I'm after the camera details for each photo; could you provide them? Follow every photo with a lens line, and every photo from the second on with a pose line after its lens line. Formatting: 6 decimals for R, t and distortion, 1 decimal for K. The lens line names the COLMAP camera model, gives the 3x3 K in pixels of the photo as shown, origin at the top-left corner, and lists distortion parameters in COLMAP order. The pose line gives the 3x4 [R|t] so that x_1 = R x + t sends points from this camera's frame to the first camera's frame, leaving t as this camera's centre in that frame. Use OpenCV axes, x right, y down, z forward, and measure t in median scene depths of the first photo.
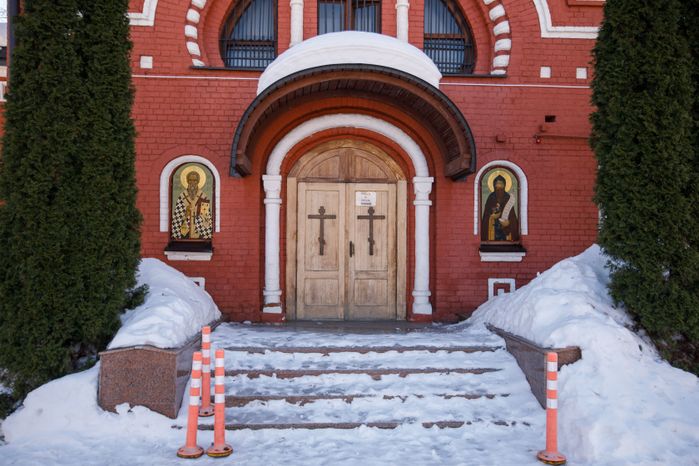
lens RADIAL K [[580.7, 0, 349.5], [0, 580.7, 233.0], [0, 0, 1]] dist [-0.004362, -0.000808]
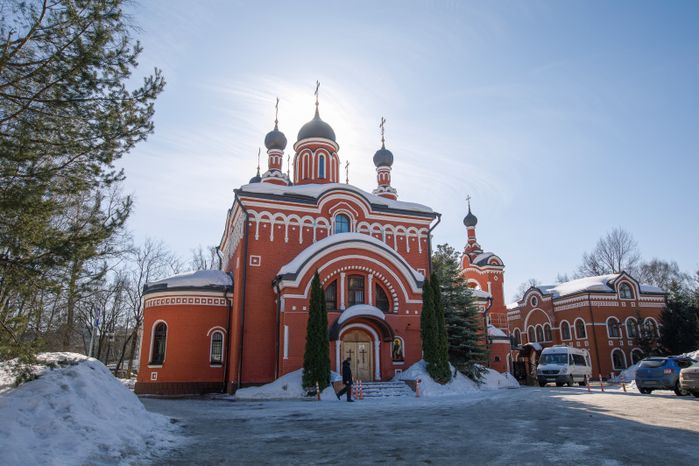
lens RADIAL K [[468.7, 0, 349.5], [0, 468.7, 233.0], [0, 0, 1]] dist [-0.002977, -0.000456]
pose [[0.965623, 0.059896, 0.252950, -0.827567], [0.005113, 0.968527, -0.248855, -0.020794], [-0.259895, 0.241594, 0.934926, -1.872245]]
